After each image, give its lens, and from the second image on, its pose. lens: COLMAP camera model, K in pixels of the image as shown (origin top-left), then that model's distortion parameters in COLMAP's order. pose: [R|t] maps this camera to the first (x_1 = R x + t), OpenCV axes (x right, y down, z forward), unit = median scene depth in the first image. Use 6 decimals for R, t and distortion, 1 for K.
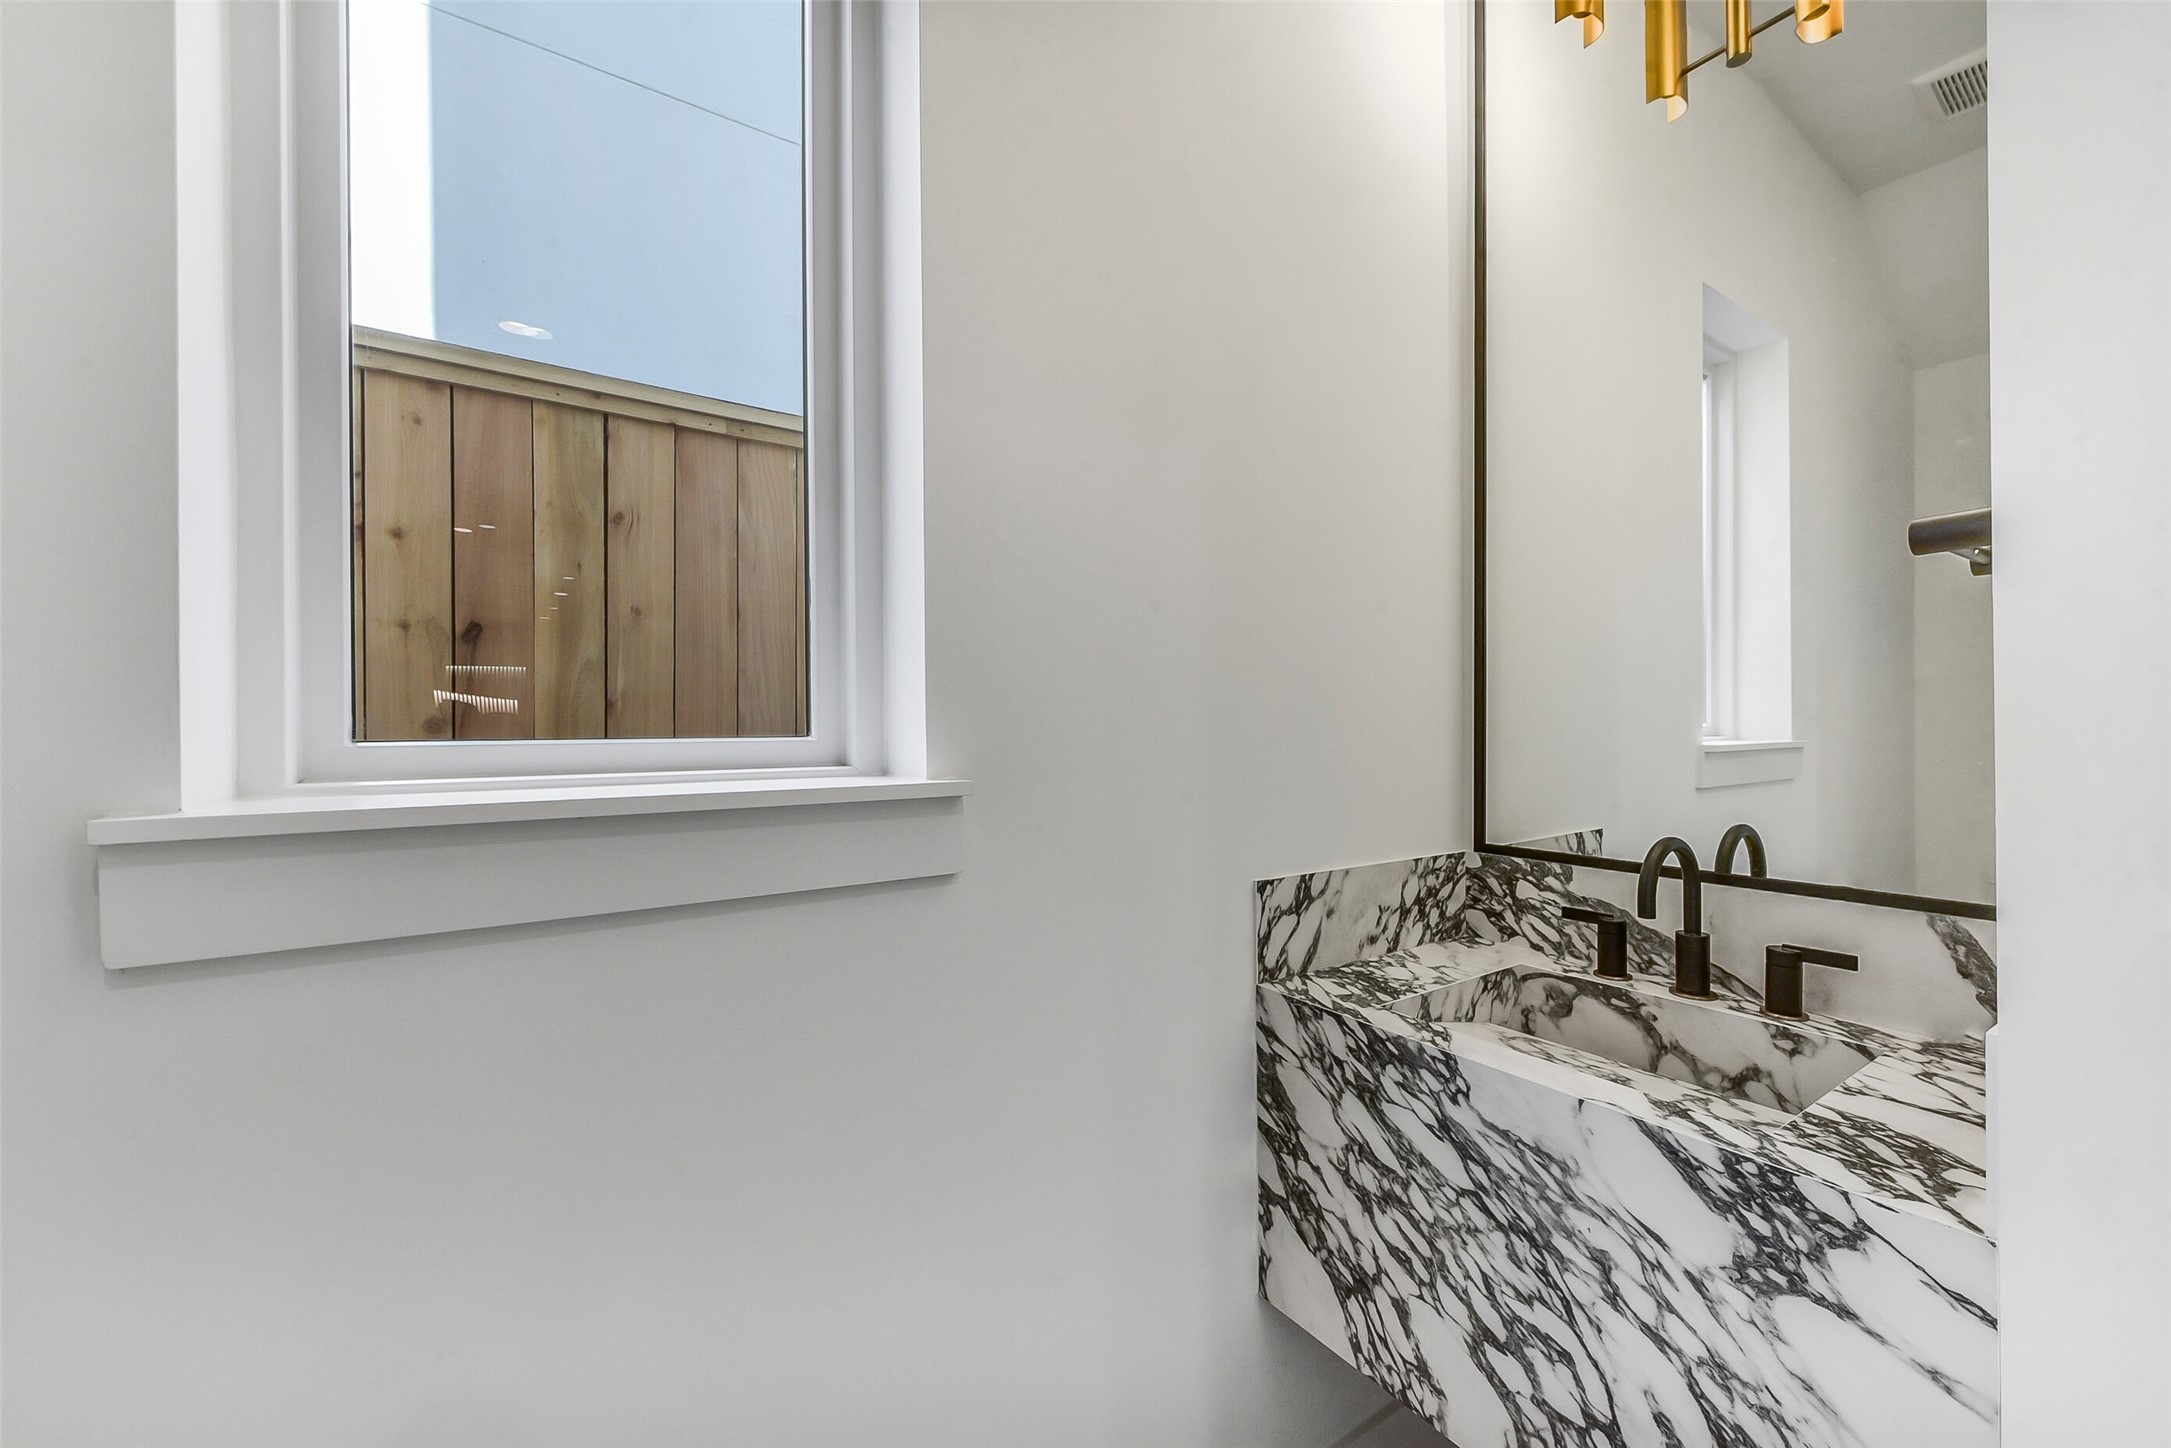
lens RADIAL K [[854.2, 0, 1083.2], [0, 854.2, 720.4], [0, 0, 1]] dist [-0.000320, -0.000333]
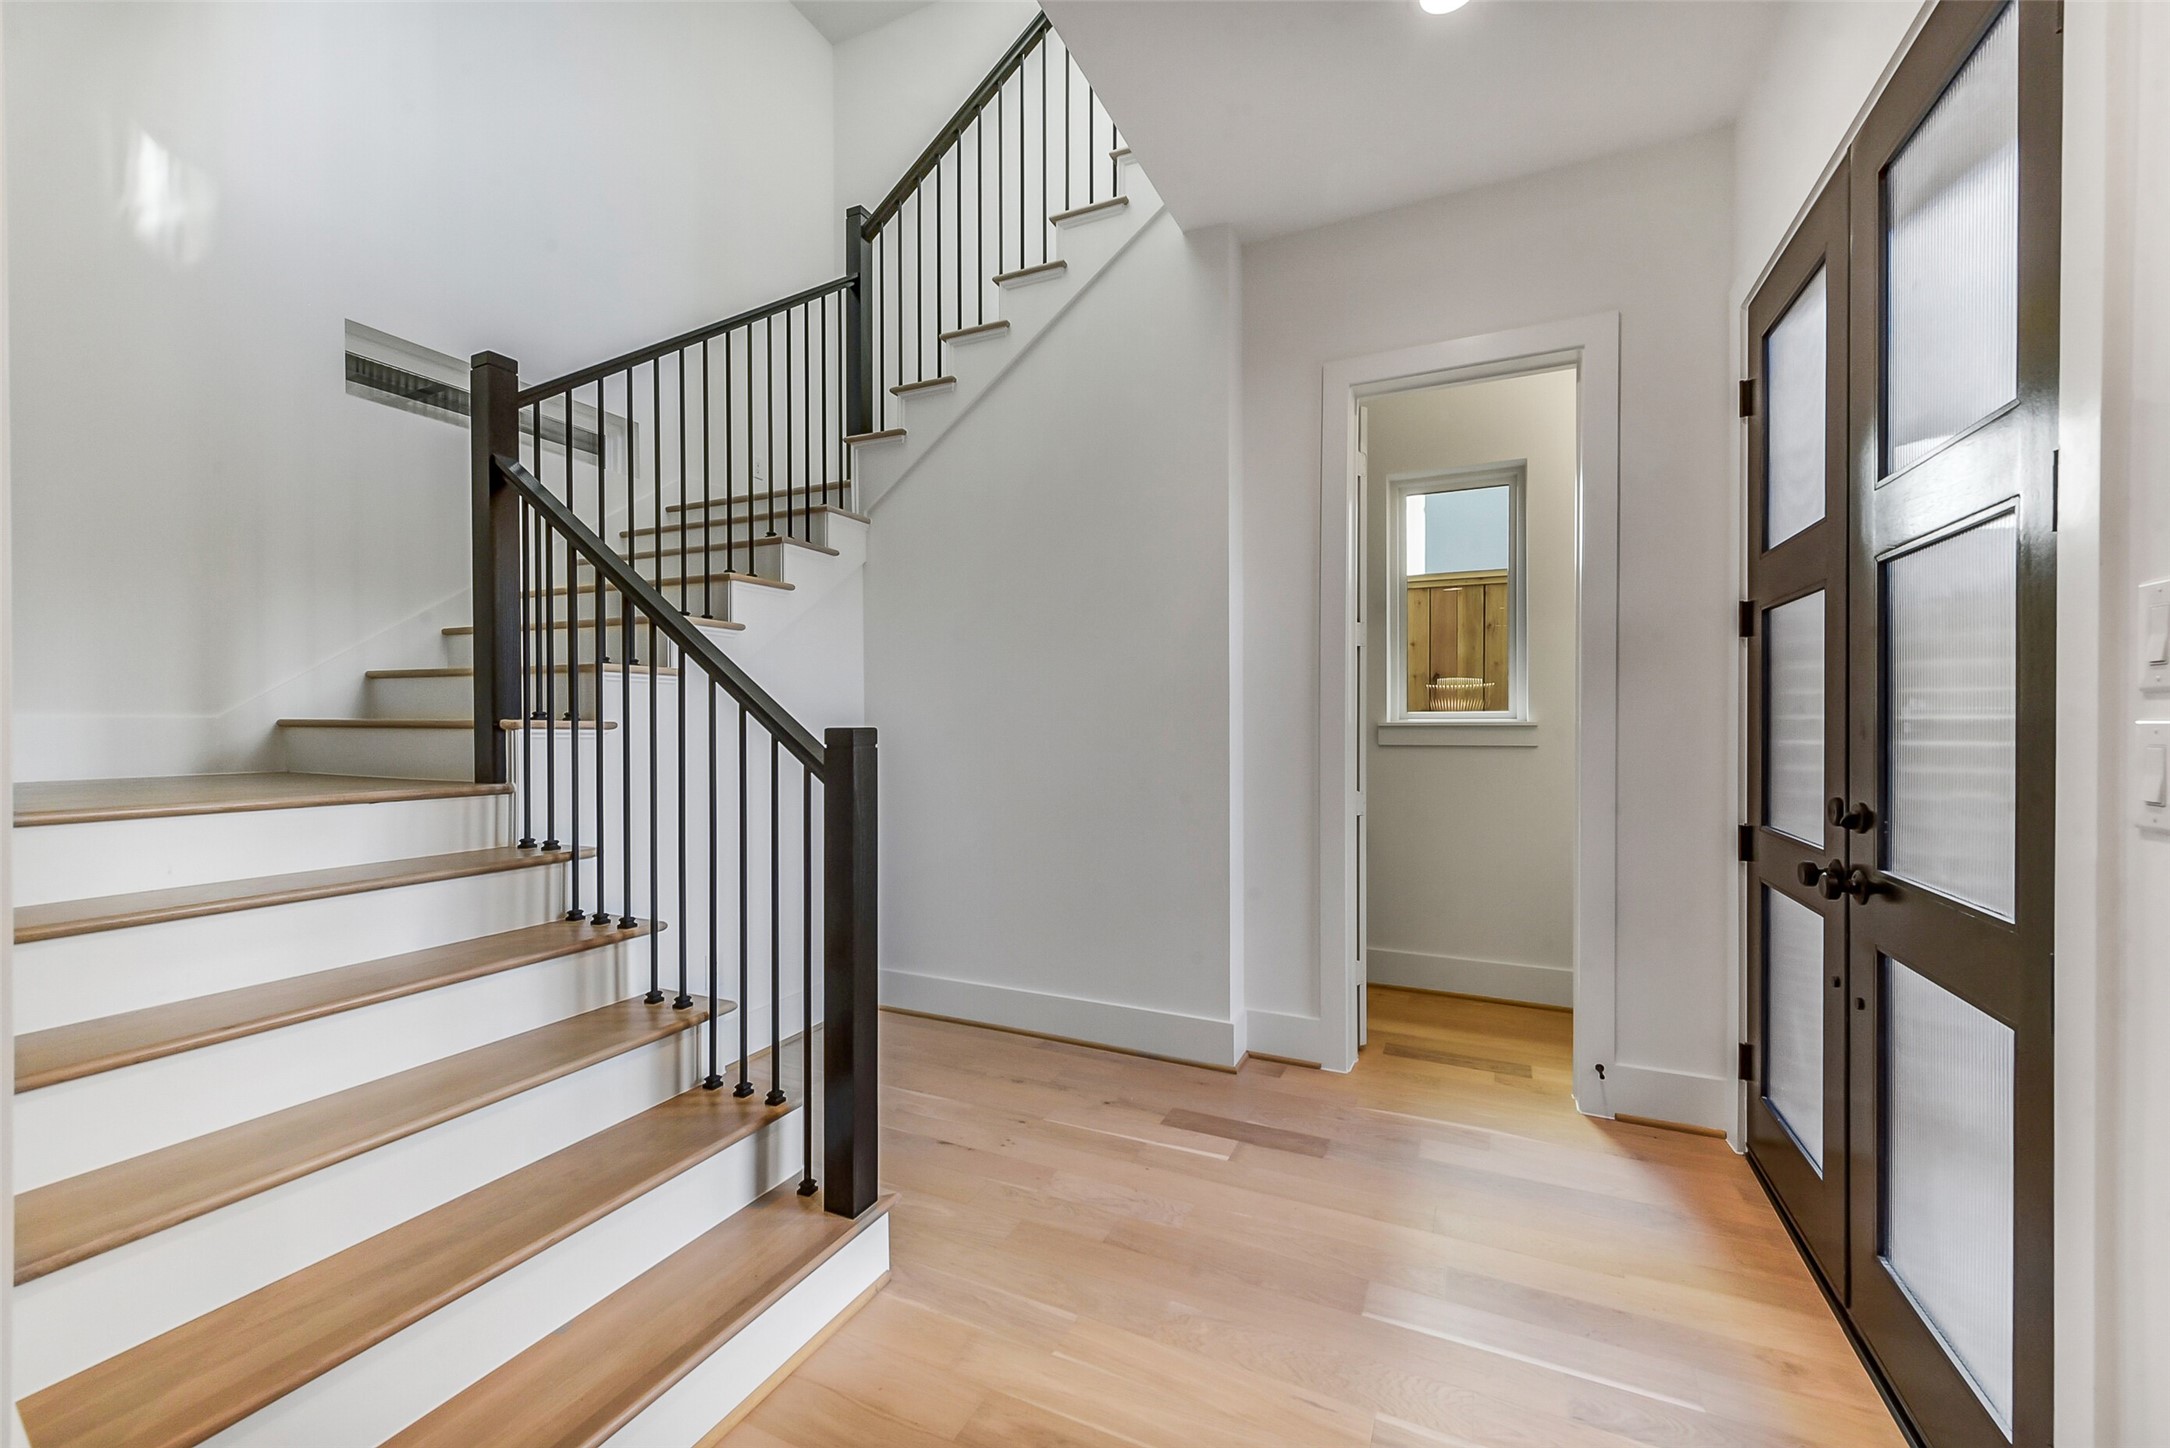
lens RADIAL K [[853.8, 0, 1093.6], [0, 853.8, 725.4], [0, 0, 1]] dist [-0.000320, -0.000333]
pose [[0.522095, 0.012169, -0.852800, 1.058309], [-0.005261, 0.999925, 0.011047, 0.028503], [0.852871, -0.001281, 0.522120, -1.379638]]
